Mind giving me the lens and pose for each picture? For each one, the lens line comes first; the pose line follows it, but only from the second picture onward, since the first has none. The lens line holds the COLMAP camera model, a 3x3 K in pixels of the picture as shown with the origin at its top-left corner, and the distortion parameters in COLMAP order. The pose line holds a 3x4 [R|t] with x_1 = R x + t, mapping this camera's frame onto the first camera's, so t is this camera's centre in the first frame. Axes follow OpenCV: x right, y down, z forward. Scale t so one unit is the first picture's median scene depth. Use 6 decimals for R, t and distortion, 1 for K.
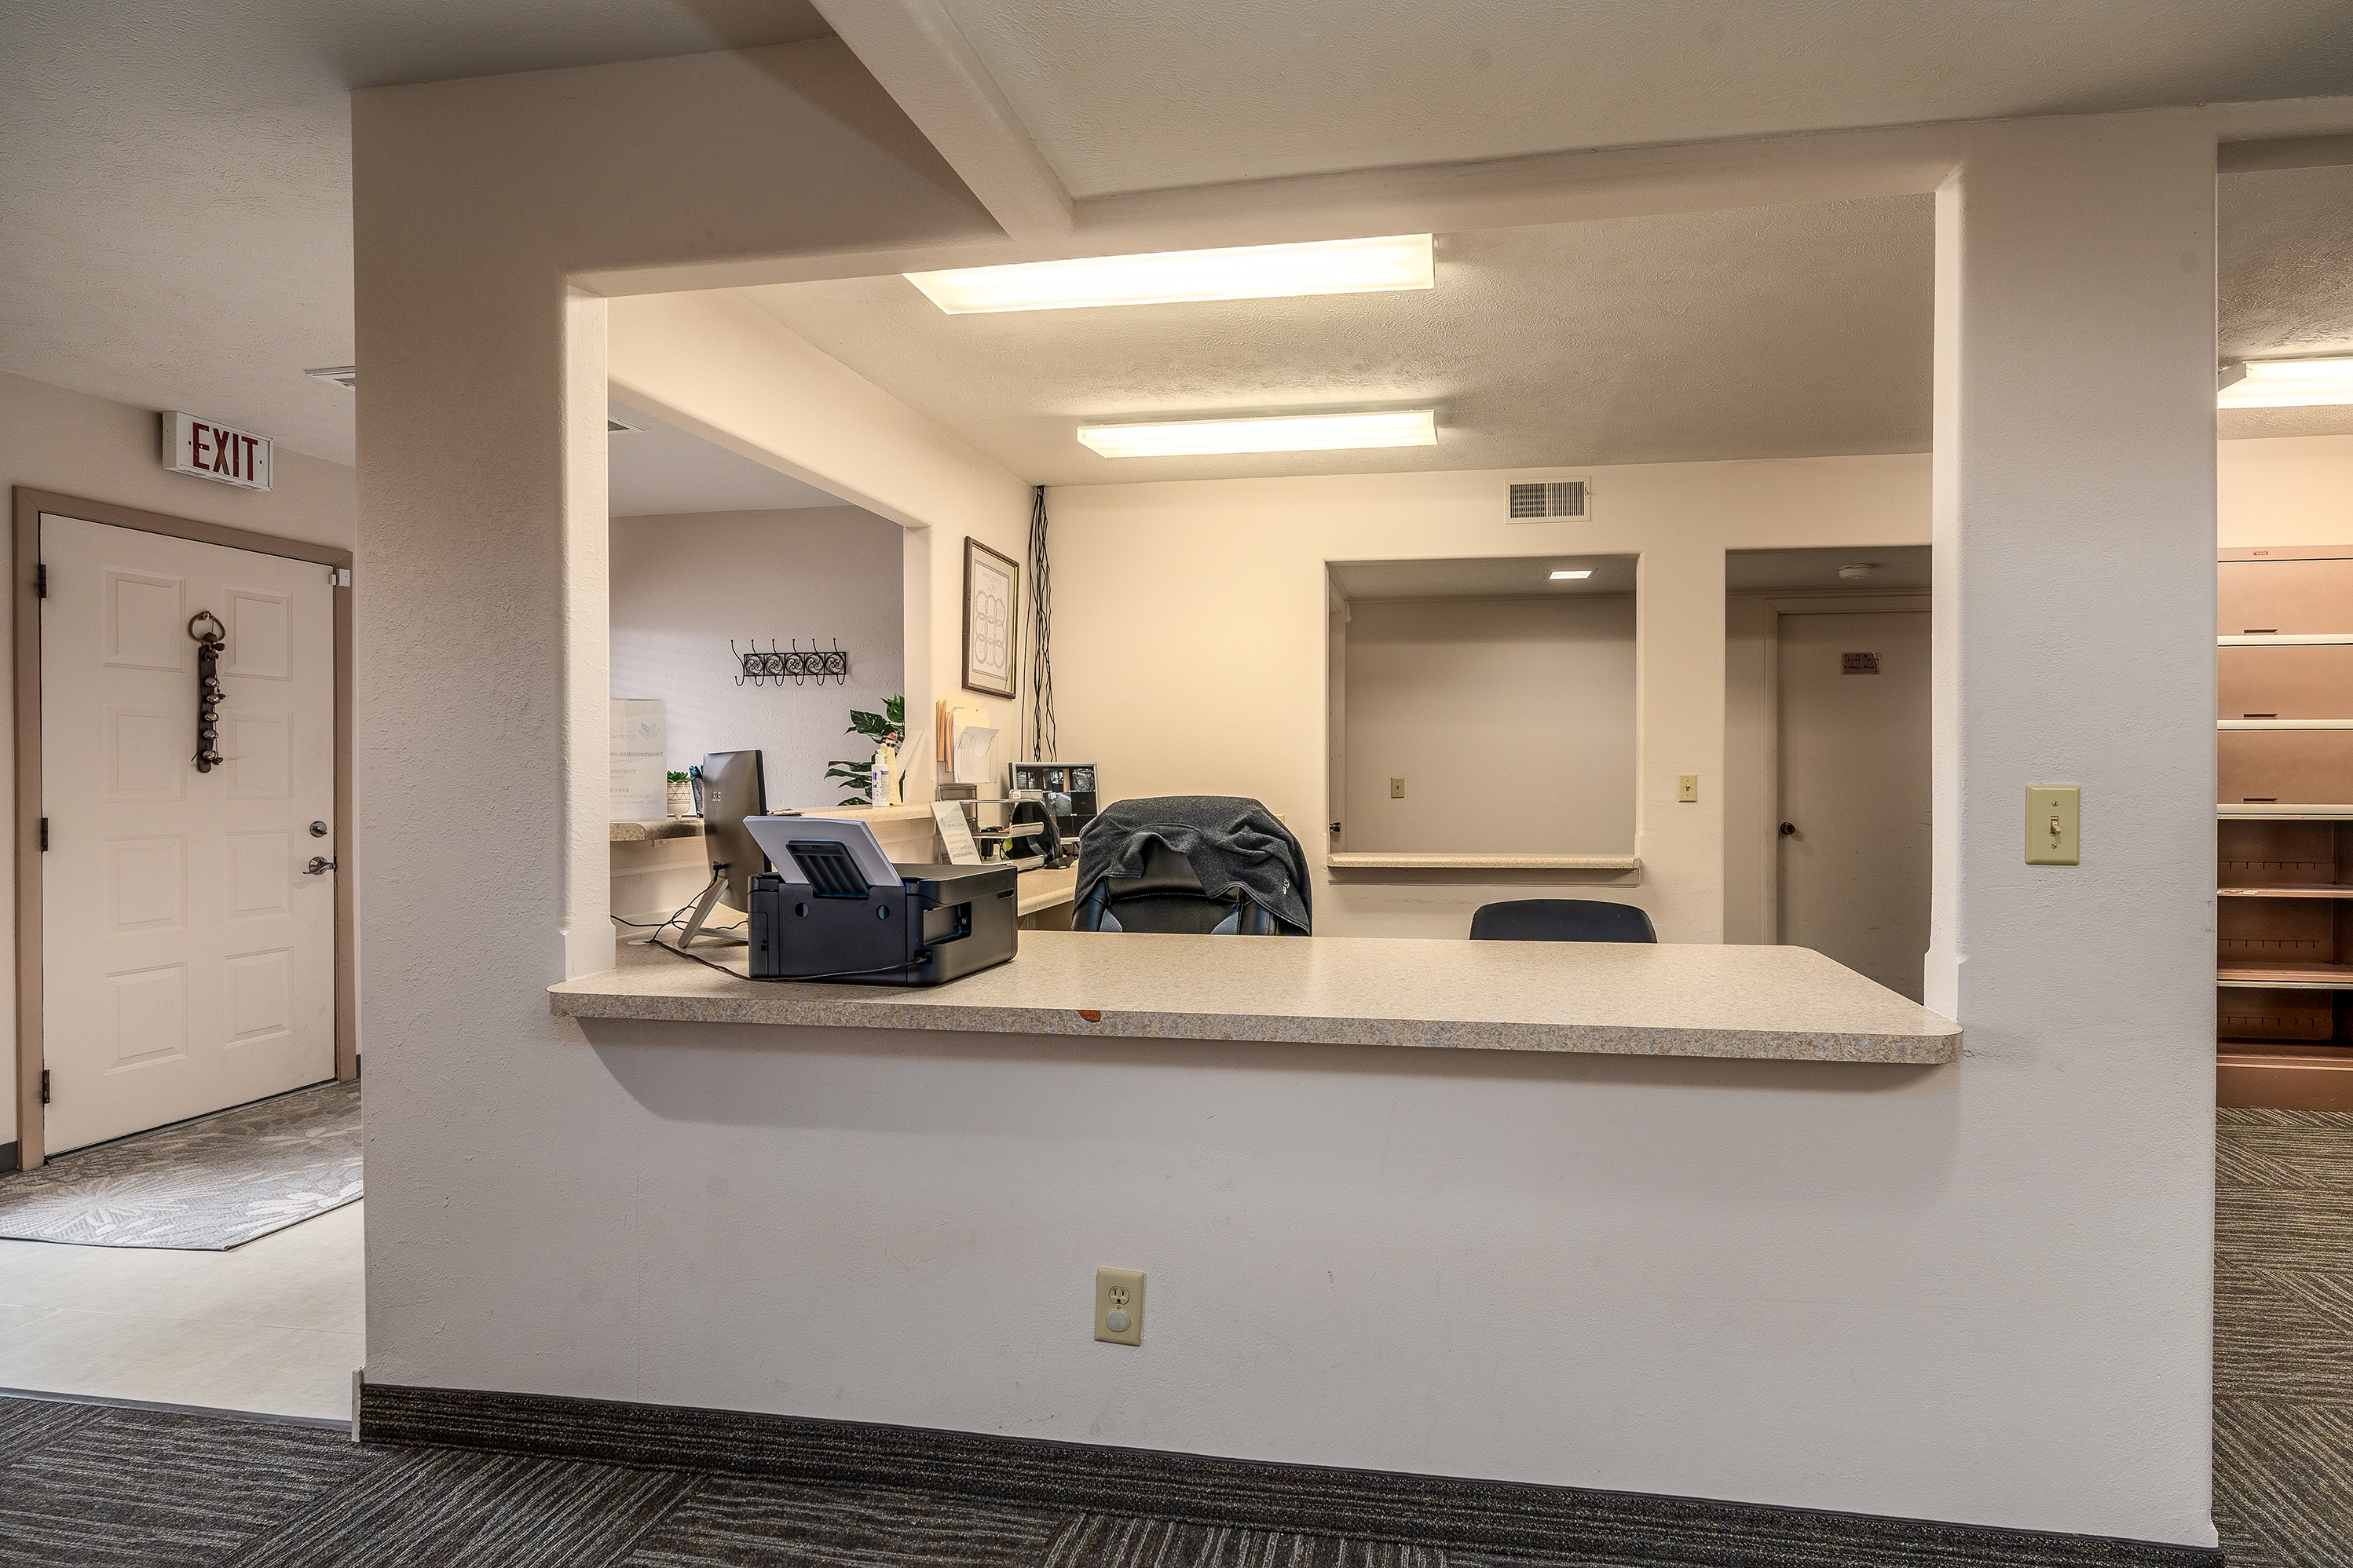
lens RADIAL K [[1138.5, 0, 1176.5], [0, 1138.5, 784.0], [0, 0, 1]] dist [-0.005113, 0.000373]
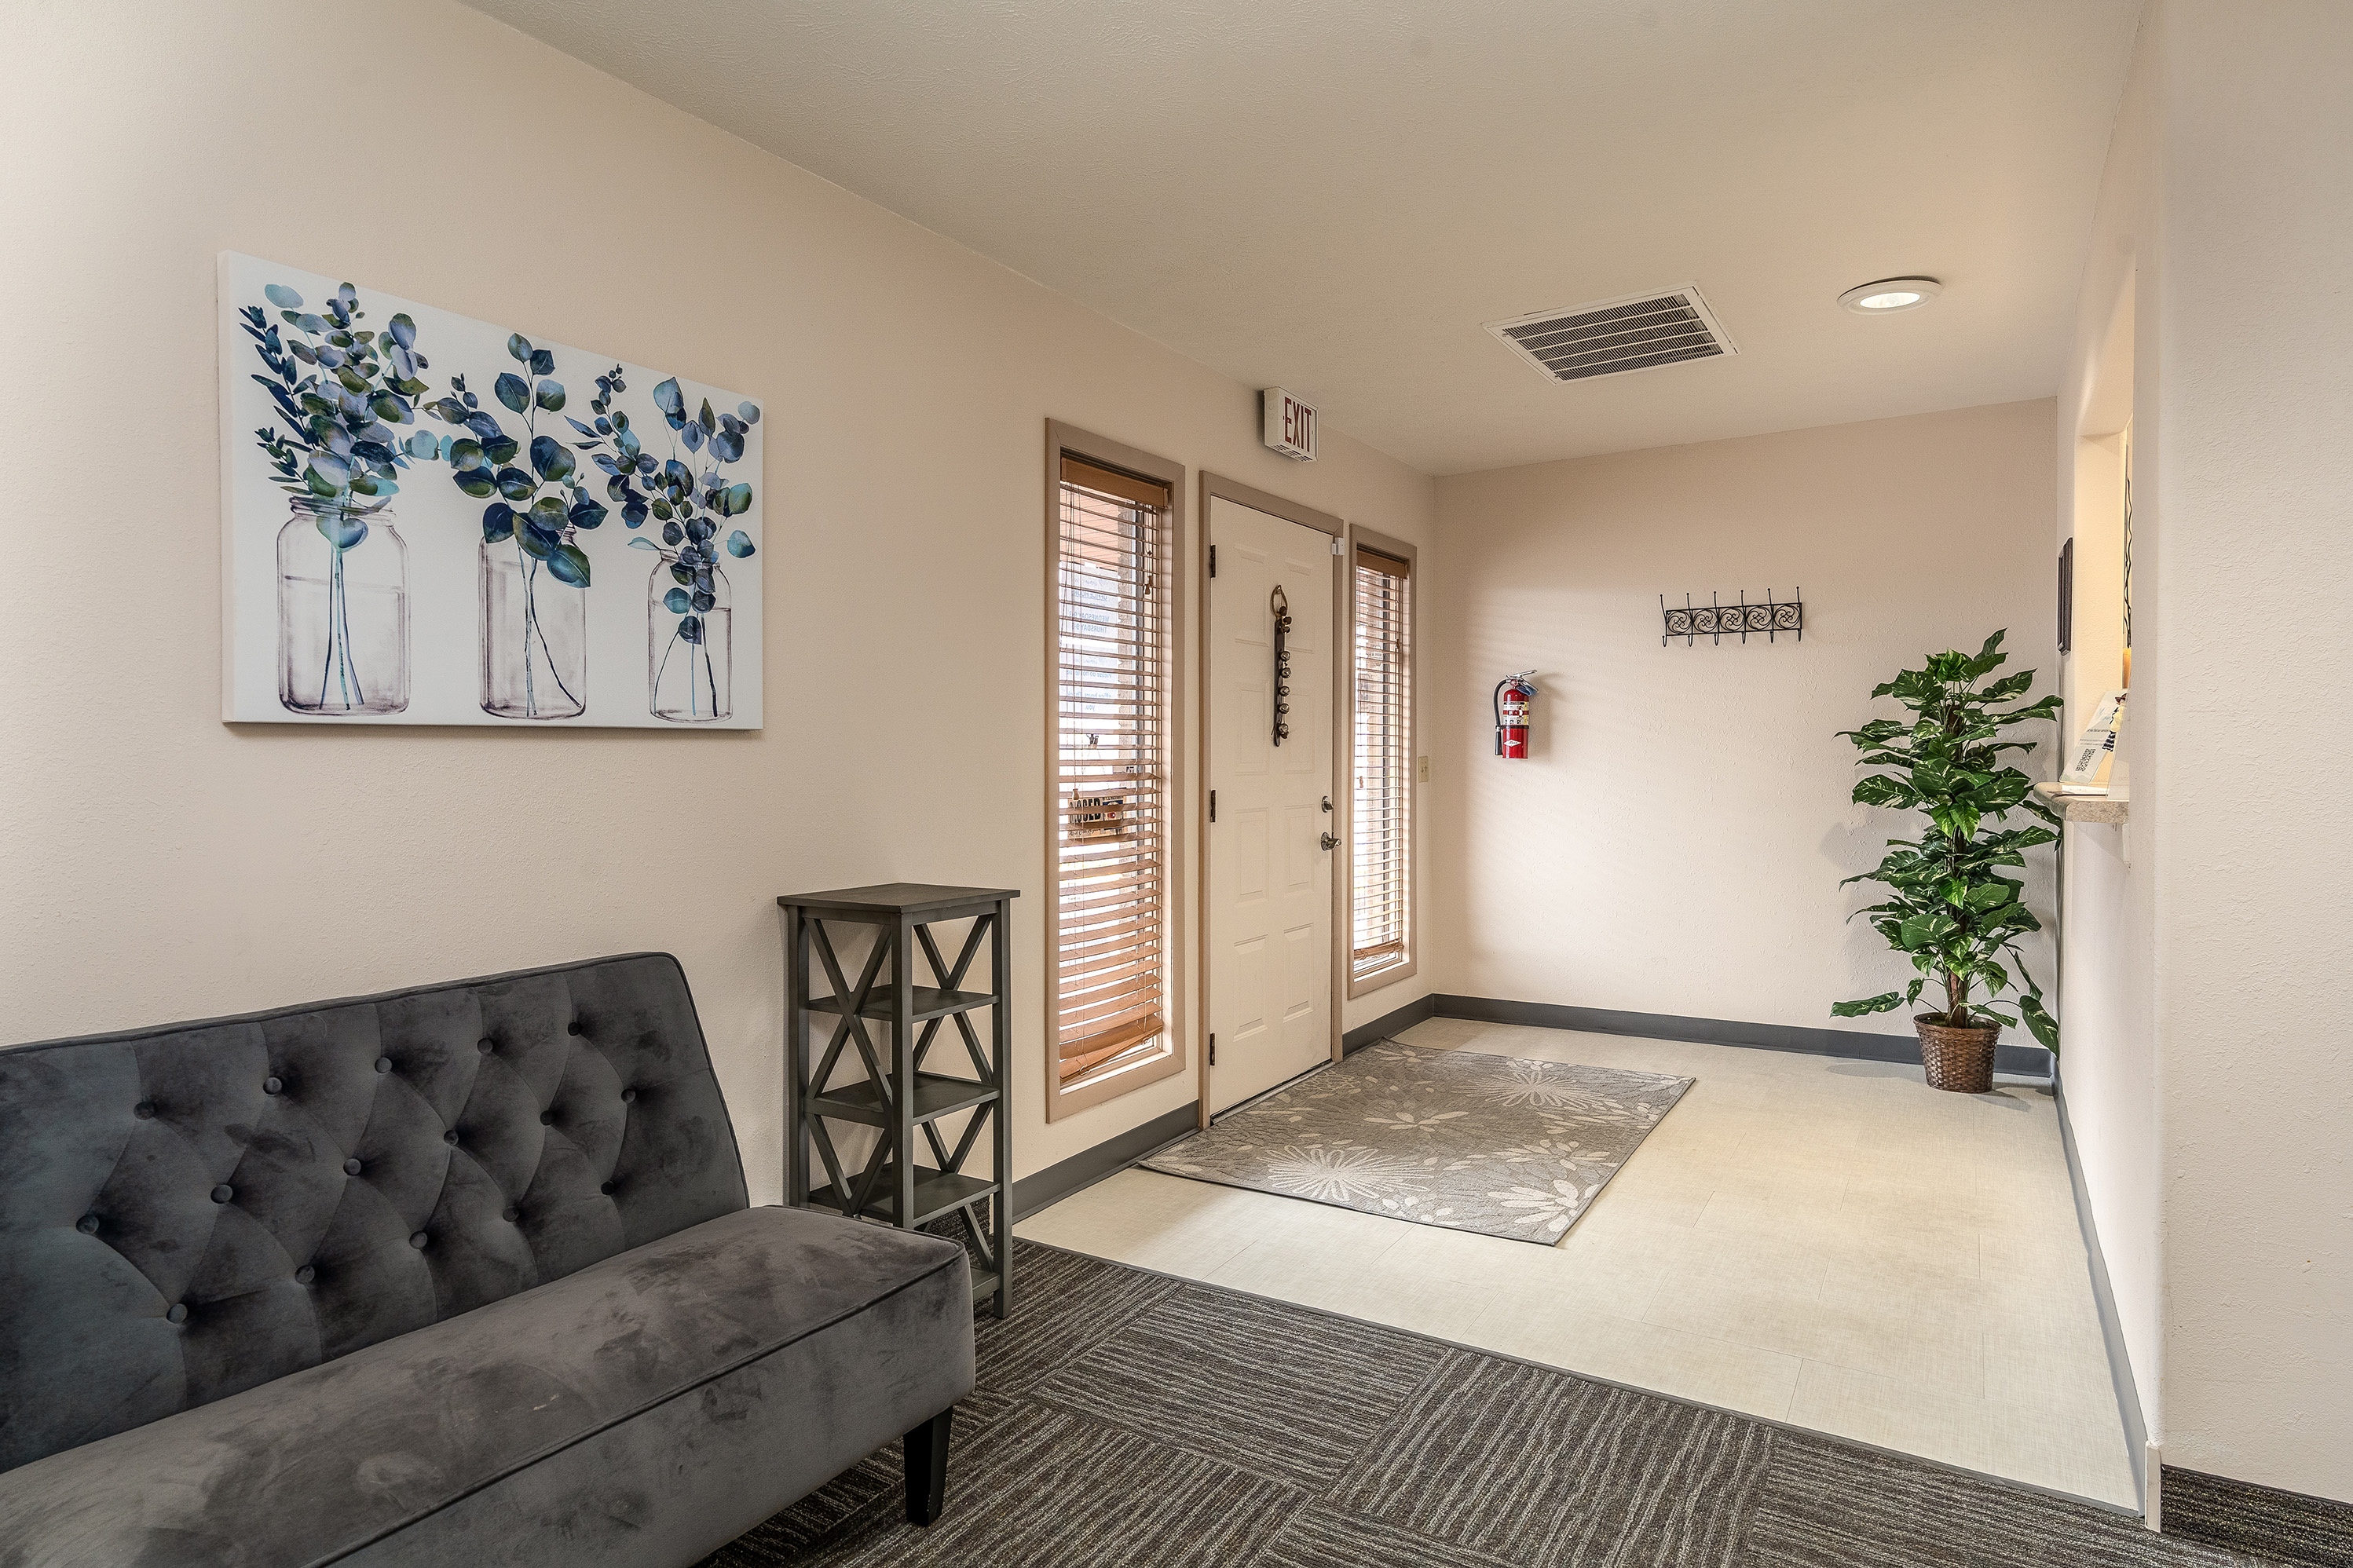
lens RADIAL K [[1274.1, 0, 1139.3], [0, 1274.1, 764.9], [0, 0, 1]] dist [-0.001153, -0.000511]
pose [[0.920856, 0.002386, -0.389895, -0.617448], [-0.001212, 0.999994, 0.003255, 0.003311], [0.389901, -0.002525, 0.920854, -0.100304]]
